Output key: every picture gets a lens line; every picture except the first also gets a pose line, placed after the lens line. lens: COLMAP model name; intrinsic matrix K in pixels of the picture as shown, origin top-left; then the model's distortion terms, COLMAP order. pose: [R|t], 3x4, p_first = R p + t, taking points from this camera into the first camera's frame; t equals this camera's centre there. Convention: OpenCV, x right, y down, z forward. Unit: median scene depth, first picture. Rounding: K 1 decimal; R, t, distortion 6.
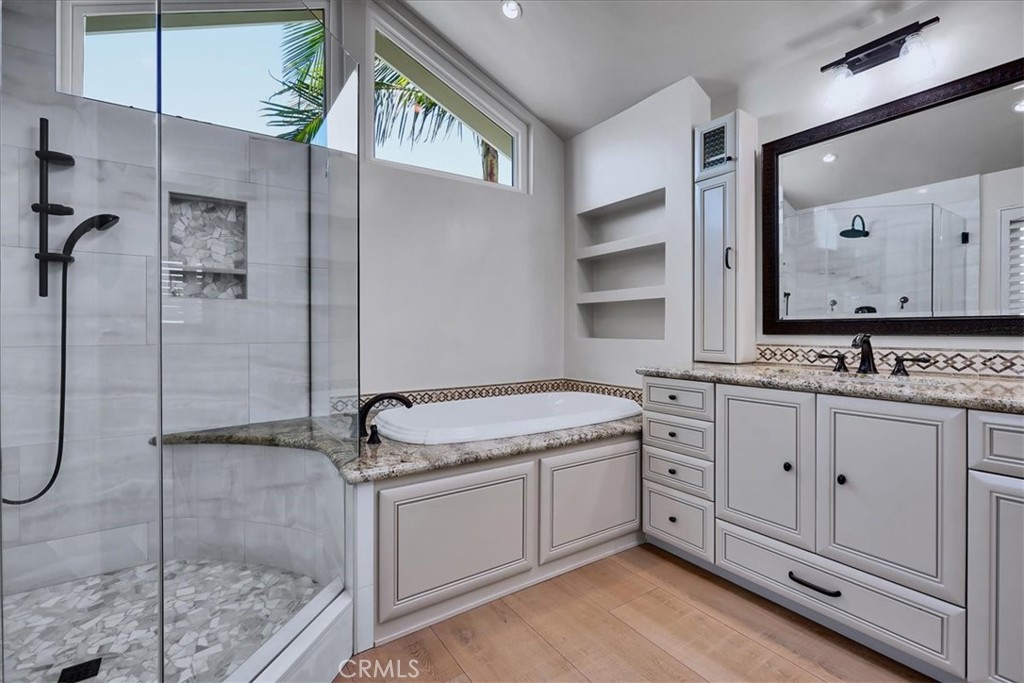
lens RADIAL K [[452.9, 0, 508.3], [0, 452.9, 334.3], [0, 0, 1]] dist [-0.002187, -0.000105]
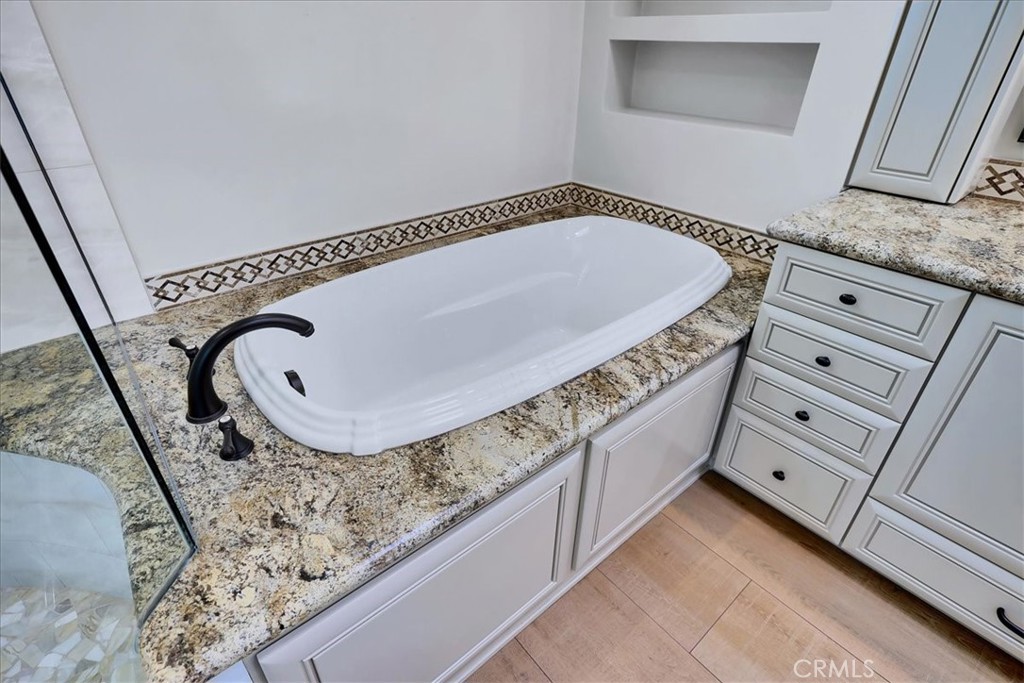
lens RADIAL K [[502.8, 0, 506.5], [0, 502.8, 337.6], [0, 0, 1]] dist [-0.000813, 0.000469]
pose [[0.994055, -0.050539, 0.096439, -0.061842], [-0.005154, 0.862909, 0.505334, -0.095061], [-0.108757, -0.502827, 0.857518, 0.509044]]
